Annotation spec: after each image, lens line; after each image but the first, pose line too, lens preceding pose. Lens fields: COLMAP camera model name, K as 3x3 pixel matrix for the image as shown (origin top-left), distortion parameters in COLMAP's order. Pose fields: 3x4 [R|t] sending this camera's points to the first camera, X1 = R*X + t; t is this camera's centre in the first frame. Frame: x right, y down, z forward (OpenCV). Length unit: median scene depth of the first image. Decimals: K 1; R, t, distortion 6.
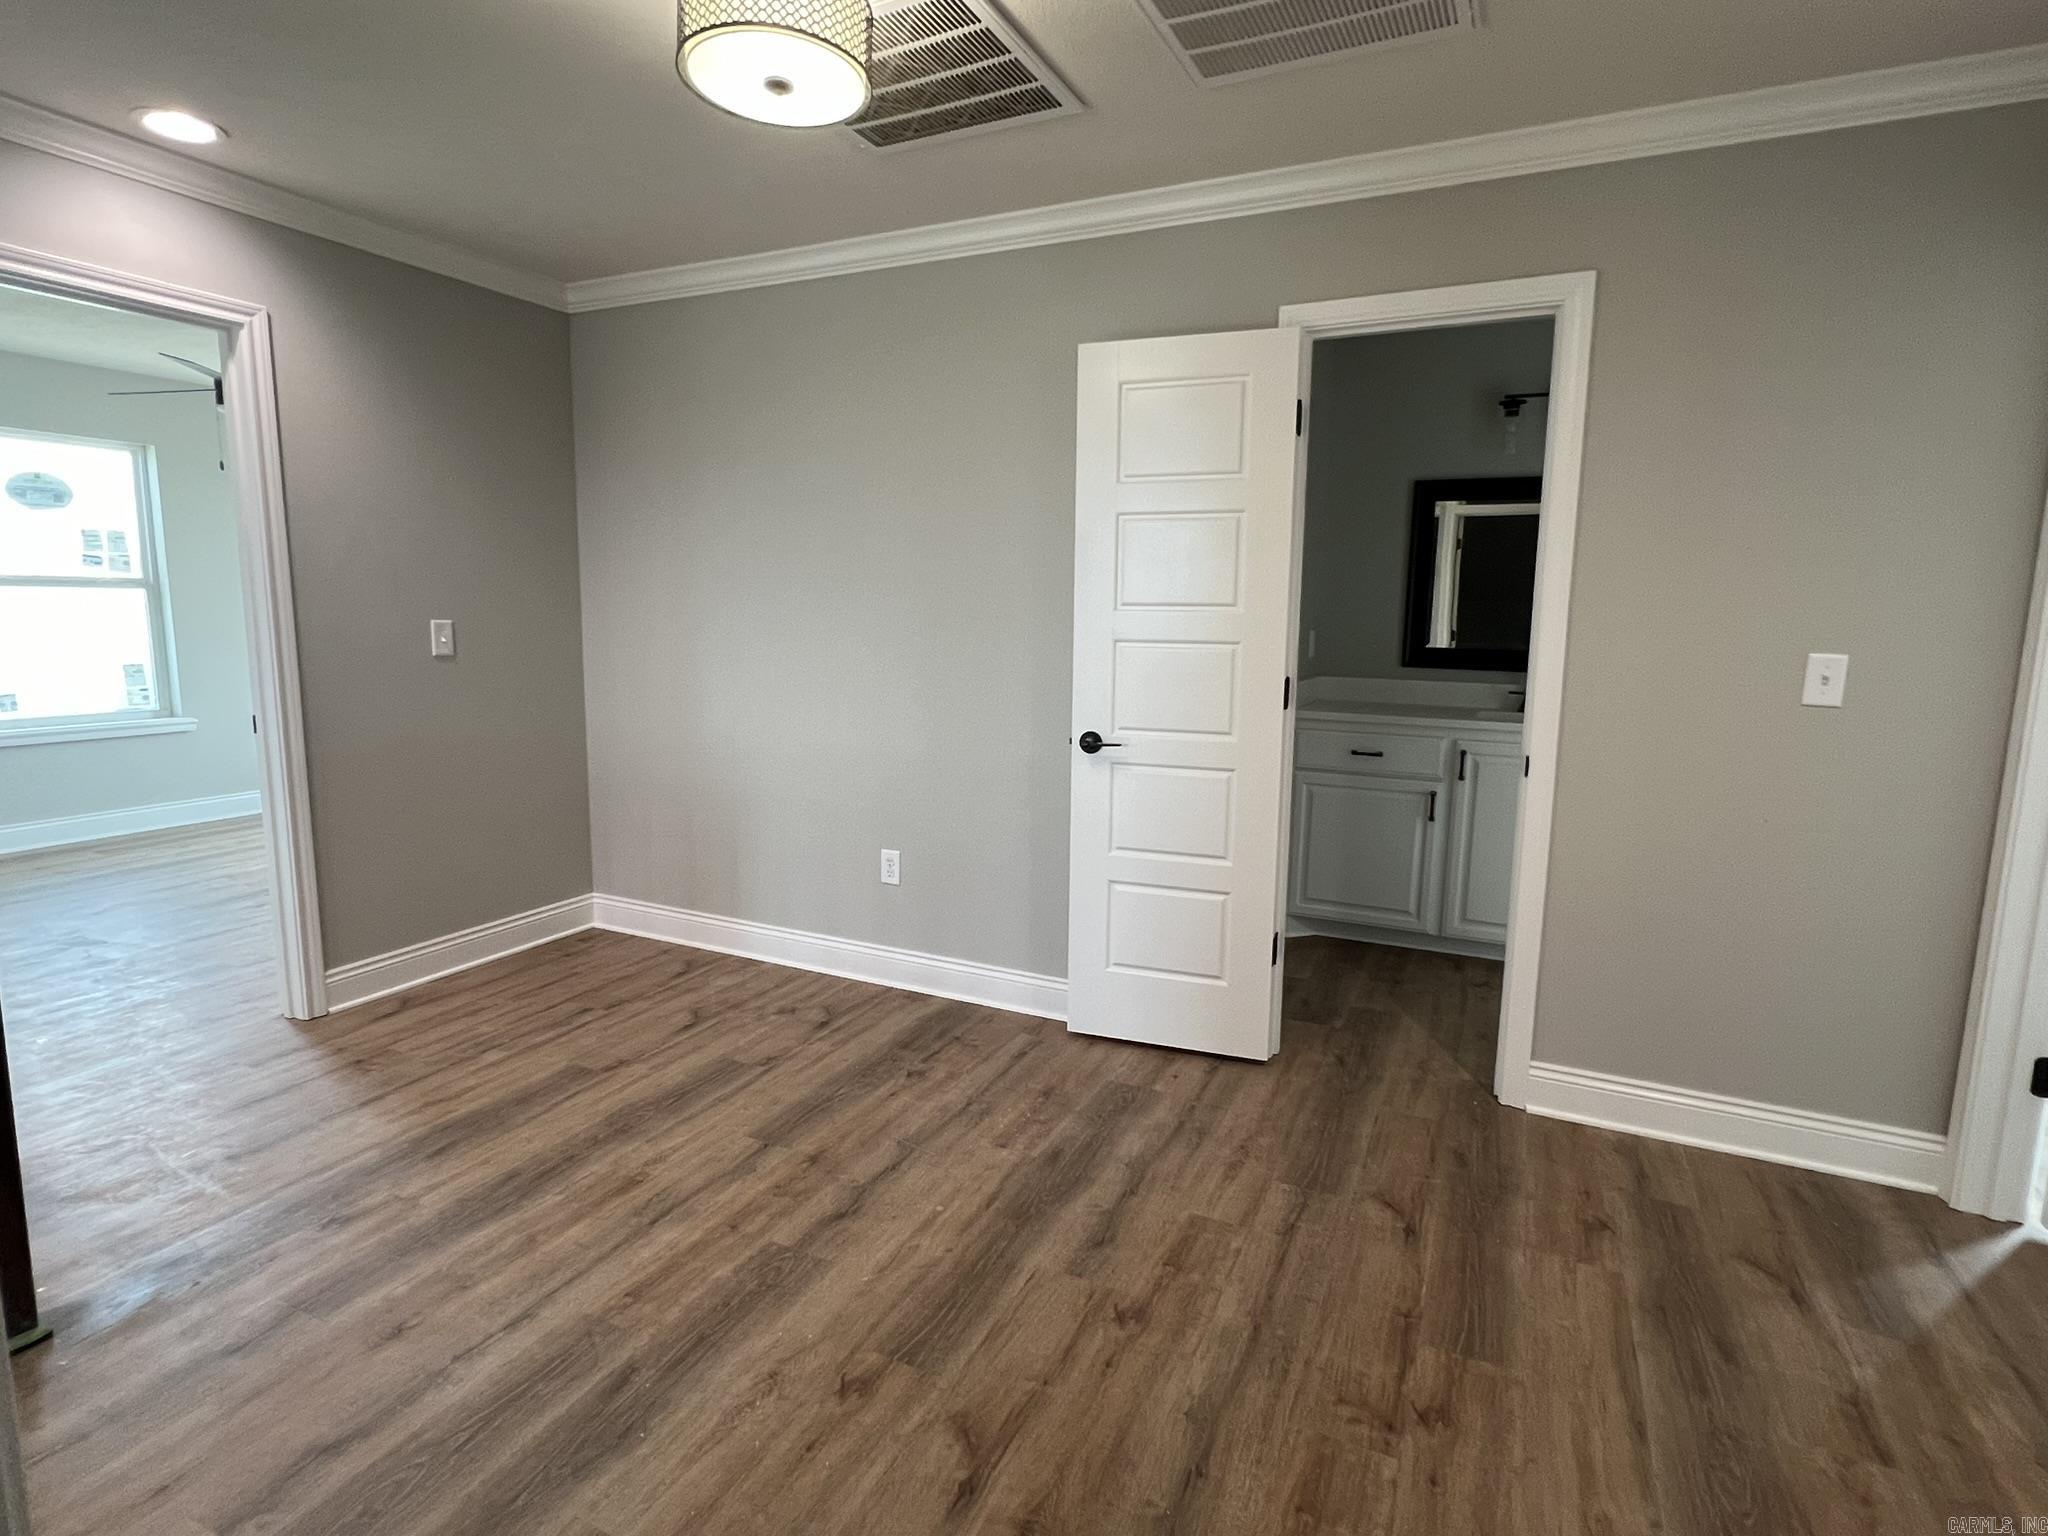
lens RADIAL K [[1056.3, 0, 1021.0], [0, 1056.3, 765.9], [0, 0, 1]] dist [-0.004758, 0.003660]
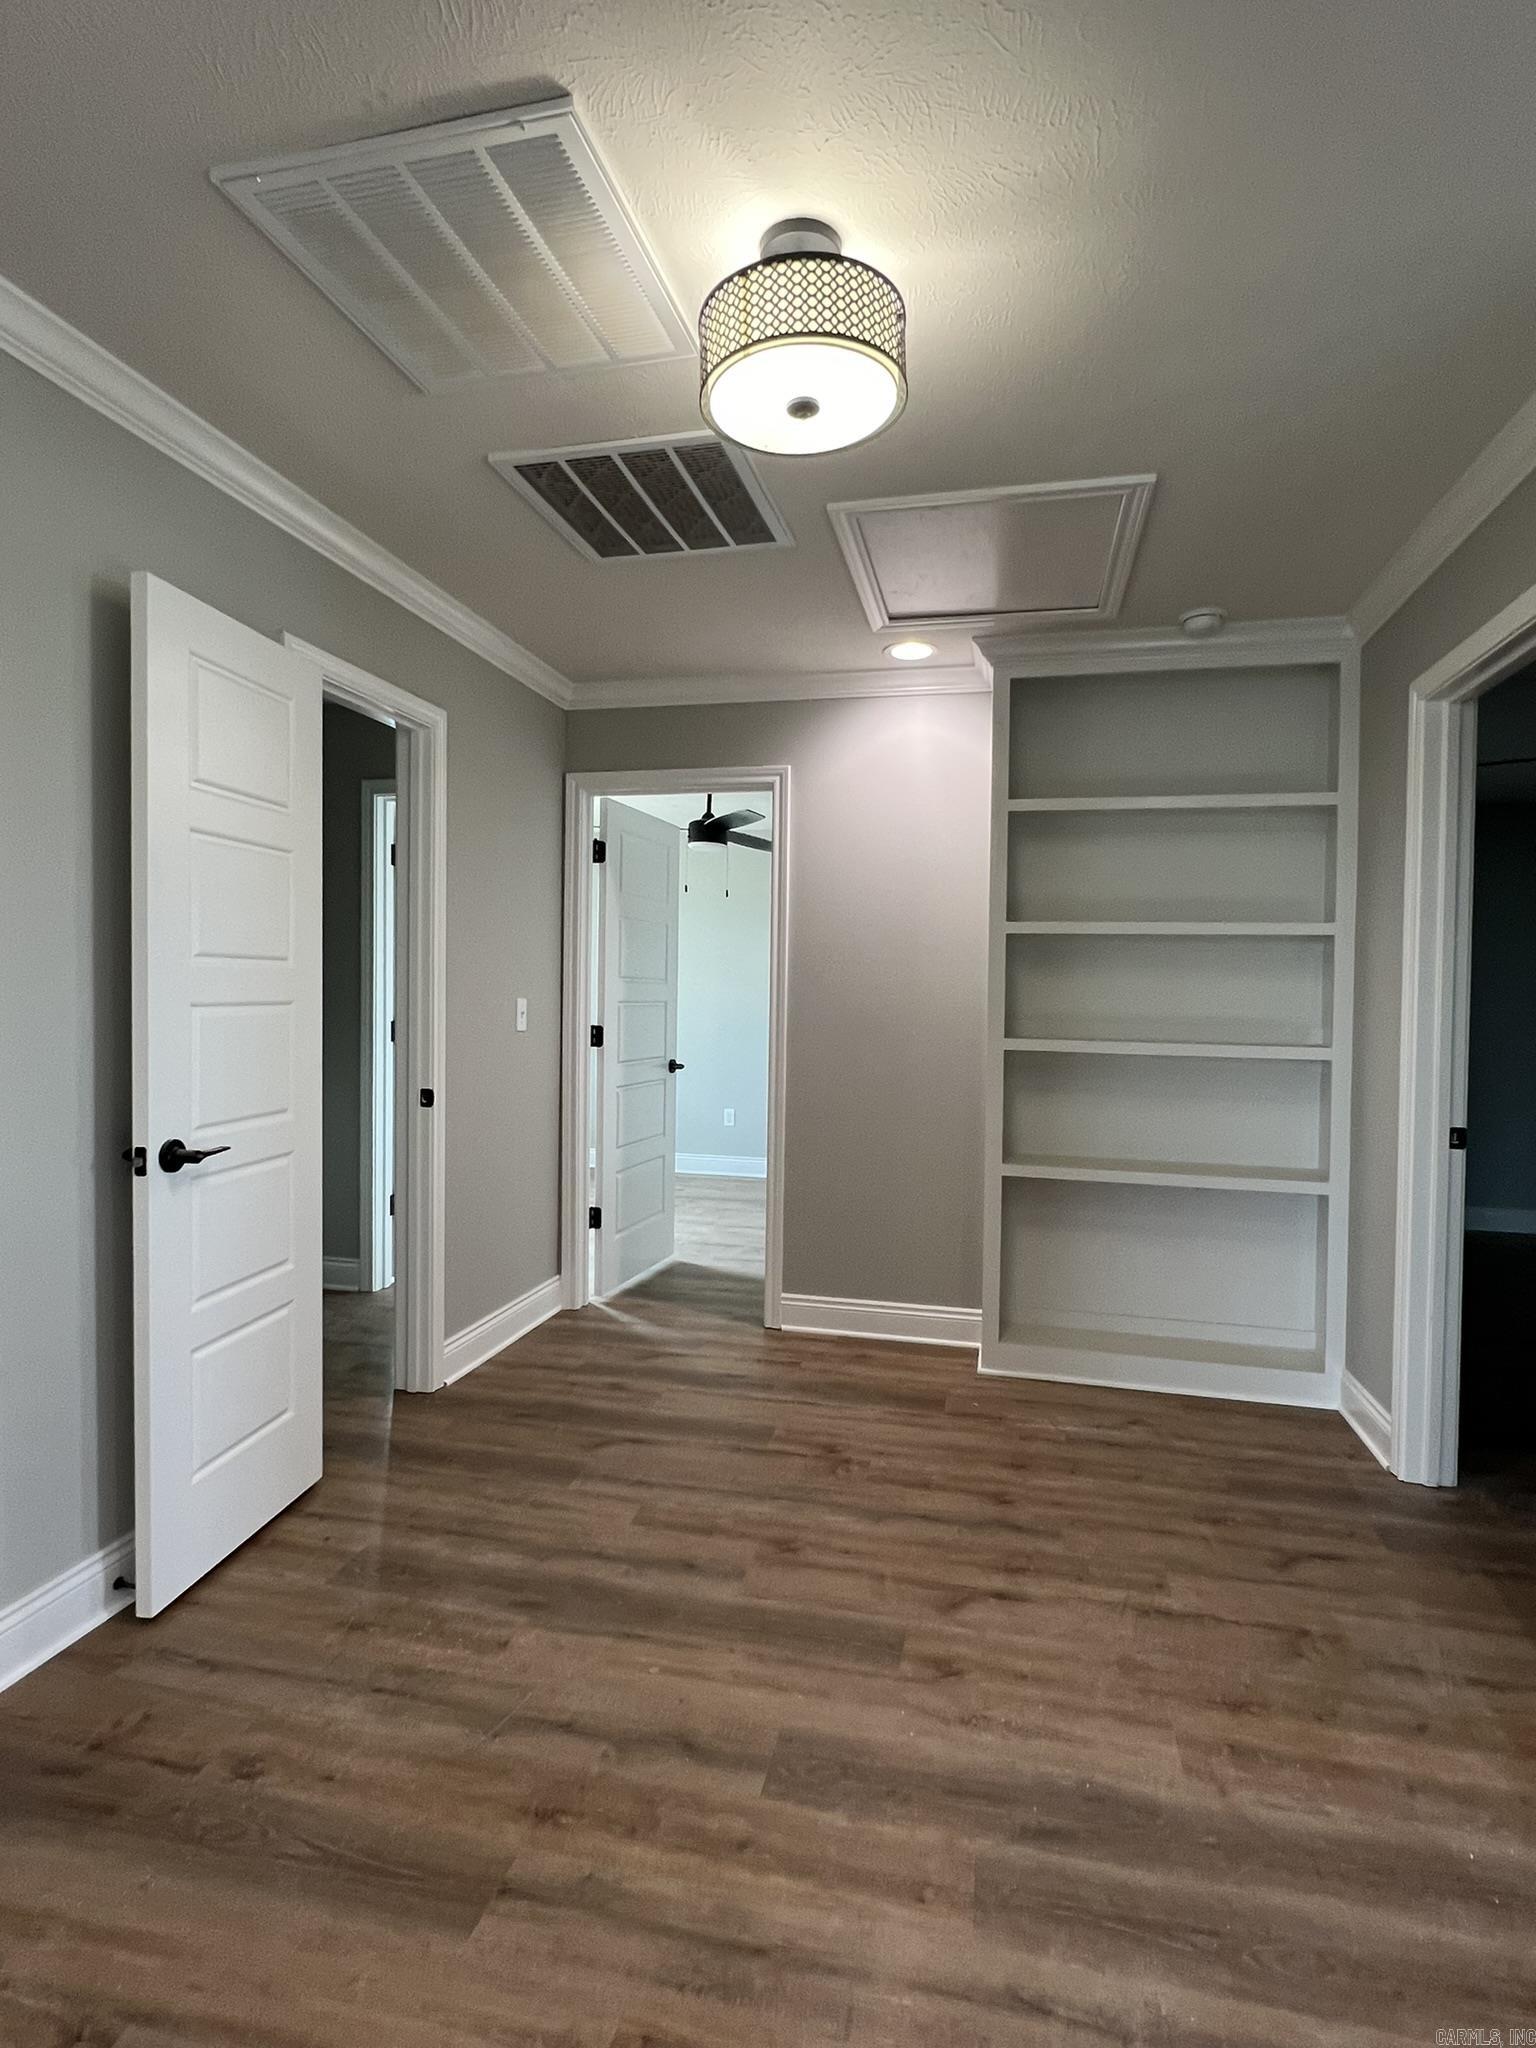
lens RADIAL K [[1056.3, 0, 769.1], [0, 1056.3, 1021.2], [0, 0, 1]] dist [-0.004758, 0.003660]
pose [[-0.219278, -0.043590, 0.974688, -0.944117], [0.128664, 0.988985, 0.073175, -0.152858], [-0.967142, 0.141453, -0.211254, 1.066432]]
